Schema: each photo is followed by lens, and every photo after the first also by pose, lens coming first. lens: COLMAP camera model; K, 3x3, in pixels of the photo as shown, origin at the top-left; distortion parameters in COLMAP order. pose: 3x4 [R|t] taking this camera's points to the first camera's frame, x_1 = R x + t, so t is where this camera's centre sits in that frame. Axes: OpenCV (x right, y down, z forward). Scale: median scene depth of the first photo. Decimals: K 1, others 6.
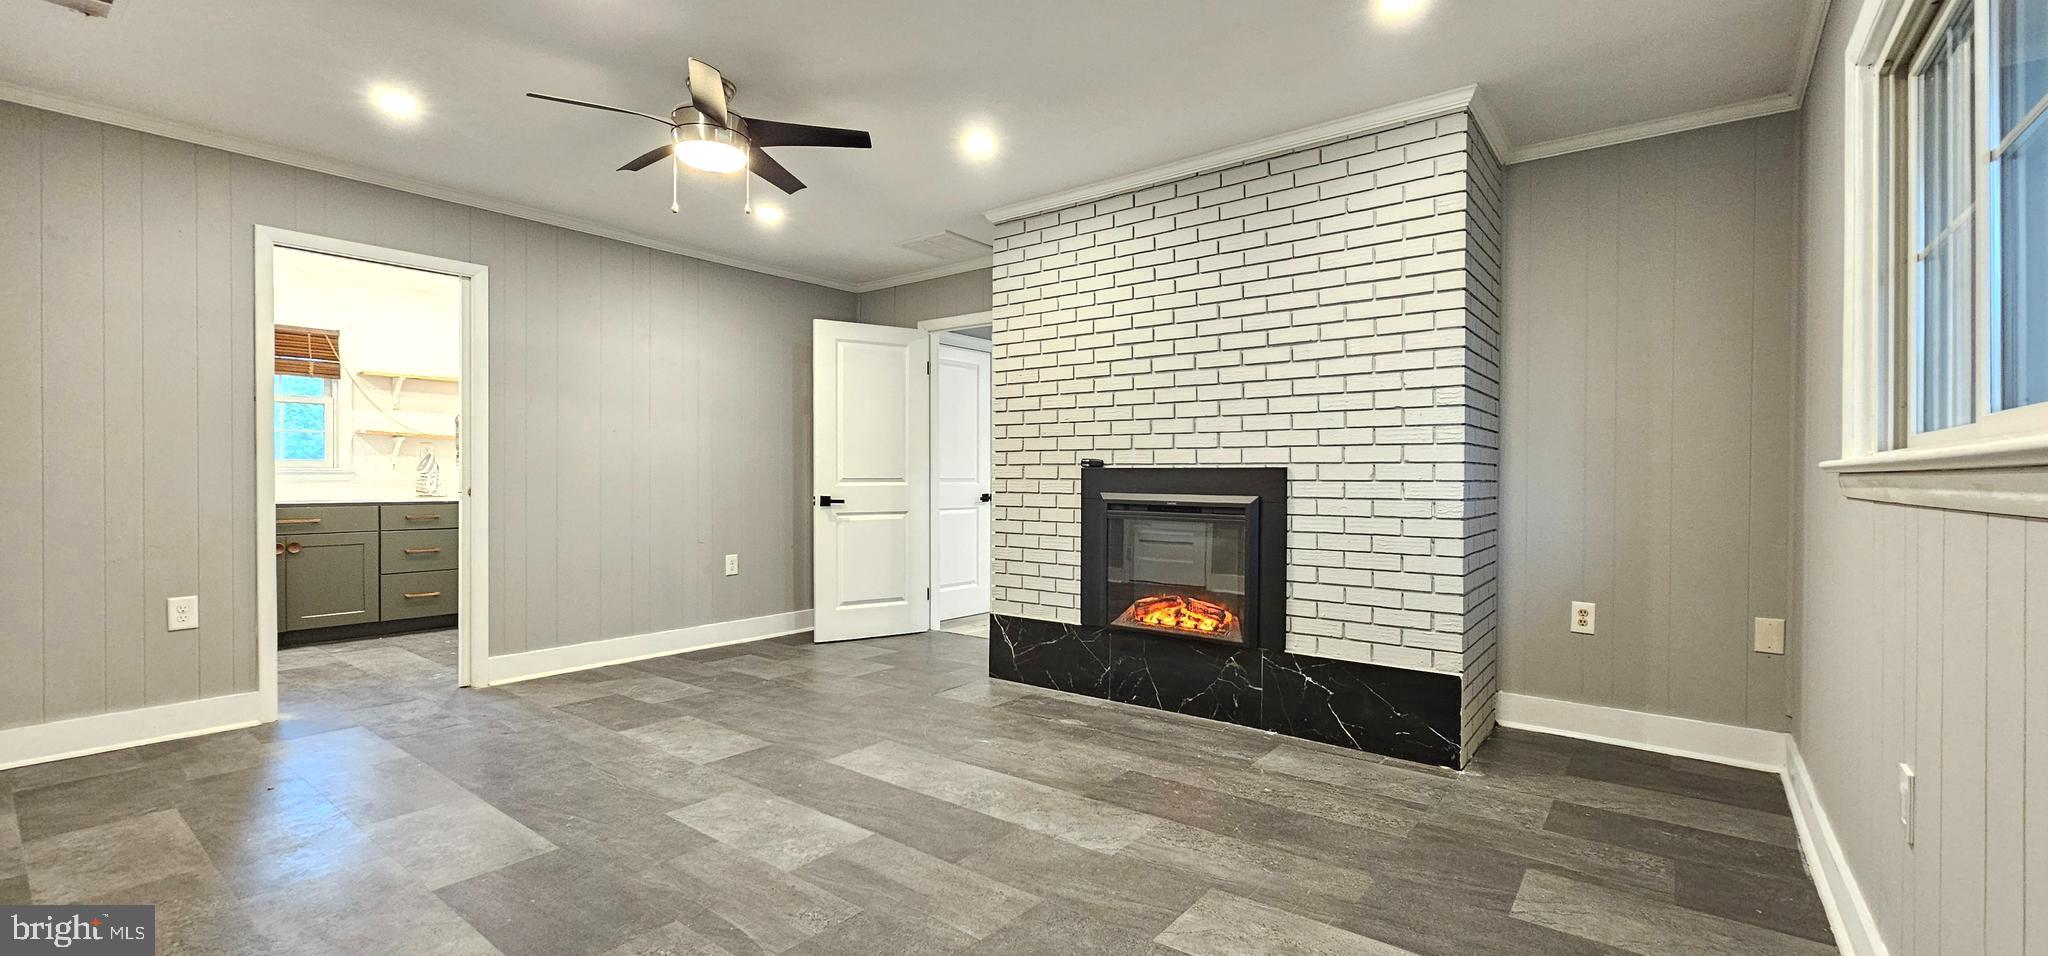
lens RADIAL K [[837.2, 0, 1023.1], [0, 837.2, 484.6], [0, 0, 1]] dist [-0.000373, 0.000598]
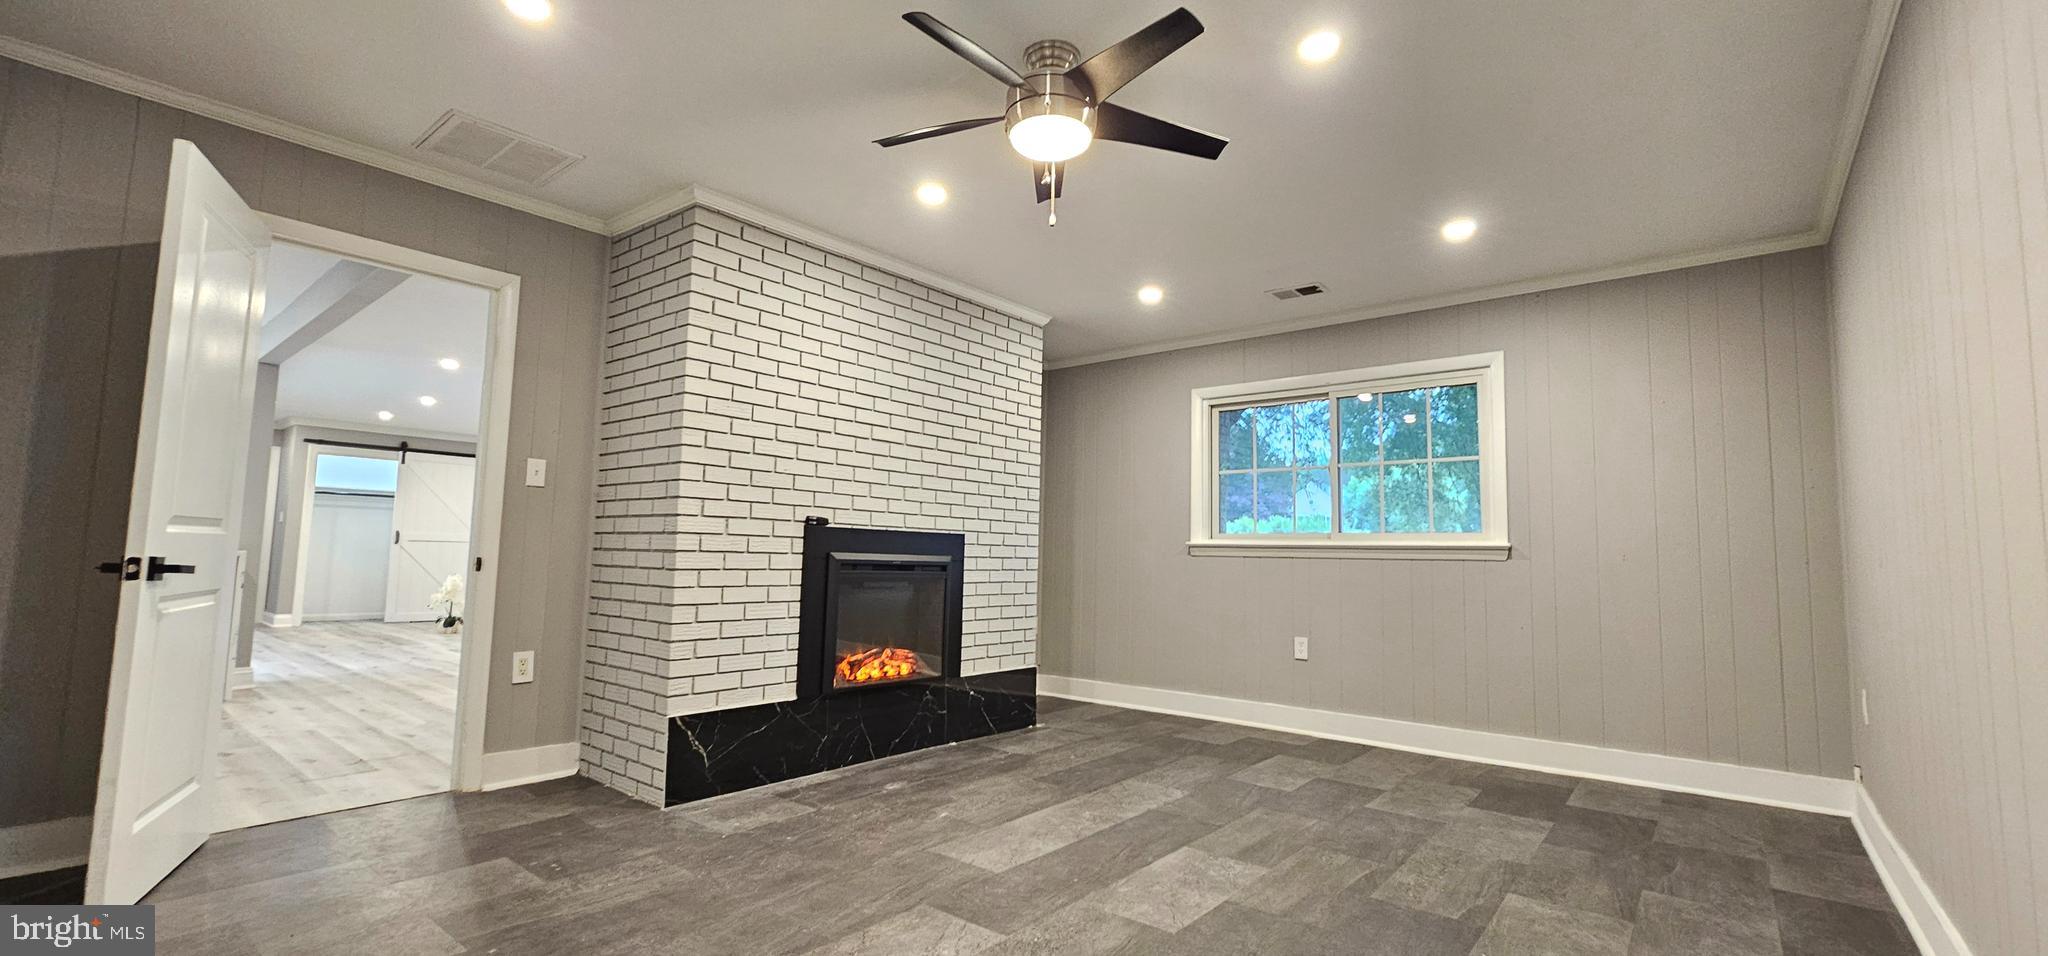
lens RADIAL K [[837.2, 0, 1036.4], [0, 837.2, 488.2], [0, 0, 1]] dist [-0.000373, 0.000598]
pose [[0.016644, 0.078860, 0.996747, -0.998384], [-0.014557, 0.996798, -0.078621, 0.009300], [-0.999756, -0.013201, 0.017738, 0.860524]]
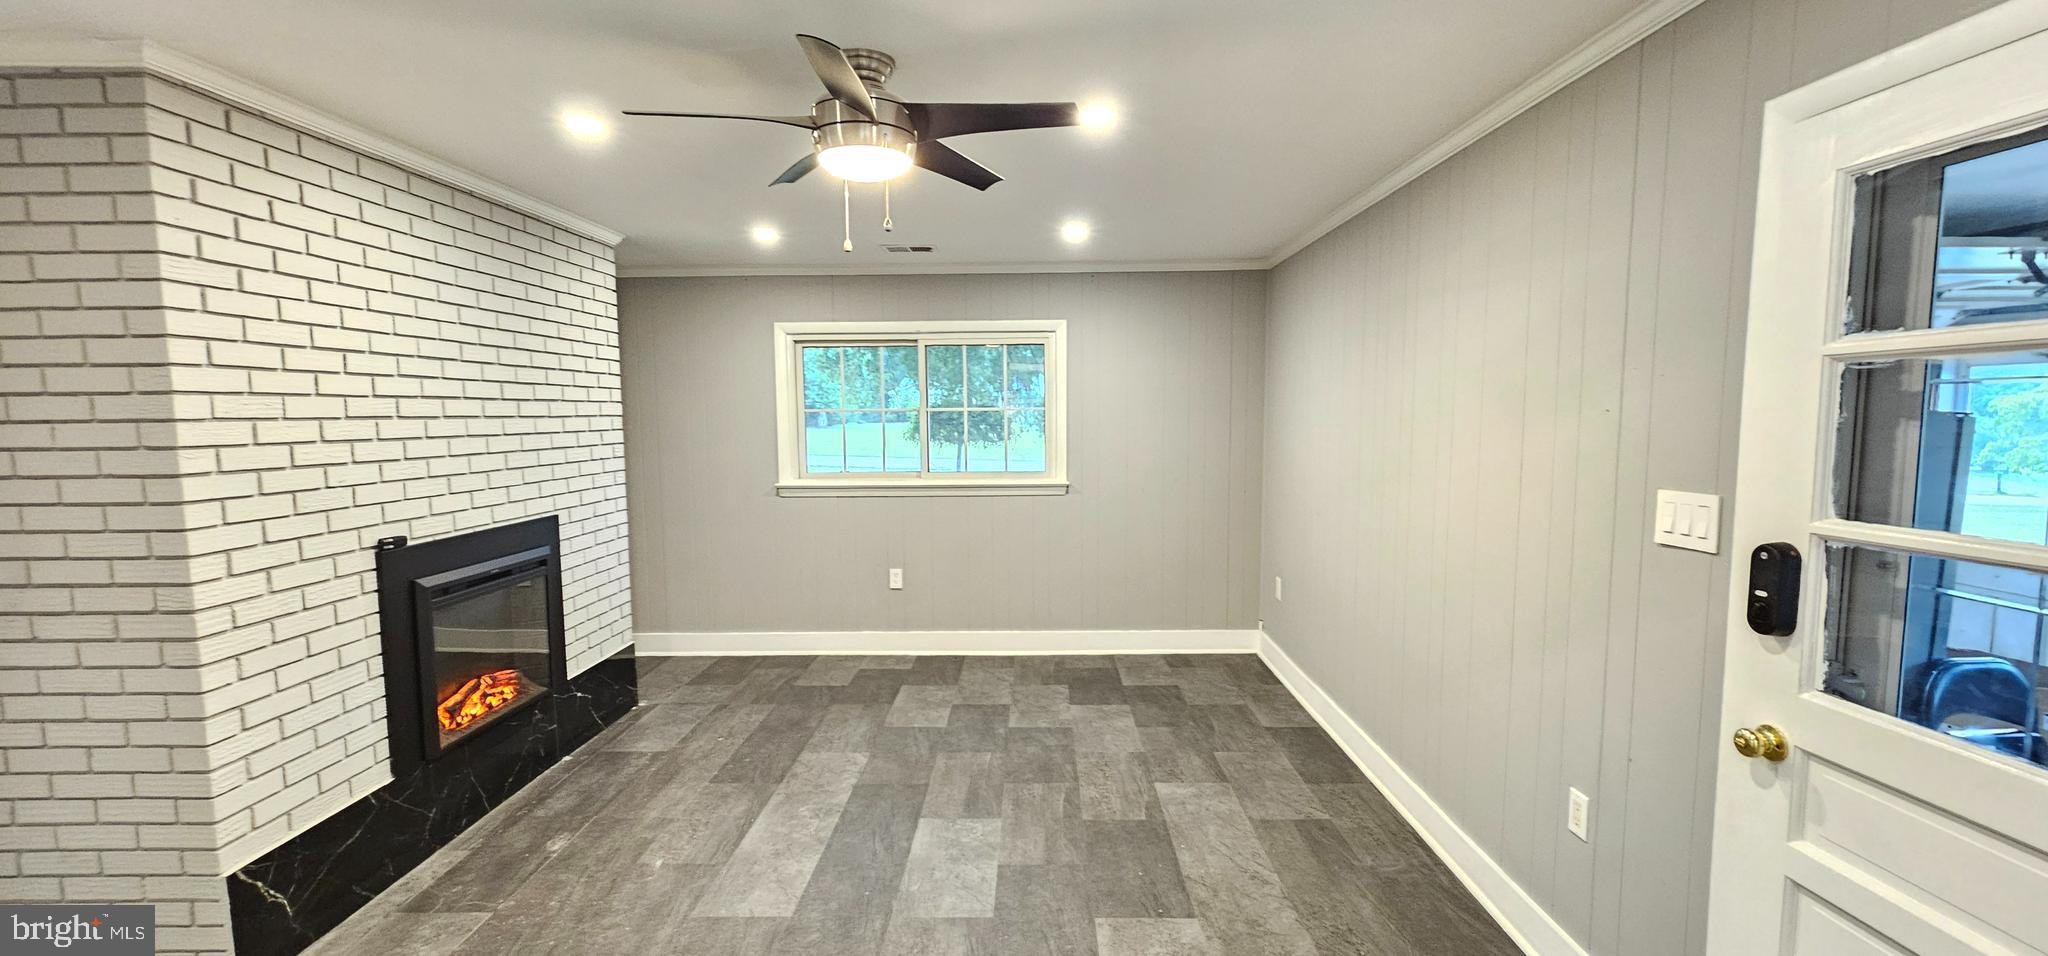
lens RADIAL K [[837.2, 0, 1026.1], [0, 837.2, 483.9], [0, 0, 1]] dist [-0.000373, 0.000598]
pose [[-0.606222, -0.069414, 0.792260, -0.910287], [0.009392, 0.995489, 0.094406, -0.157025], [-0.795240, 0.064672, -0.602836, 1.164446]]
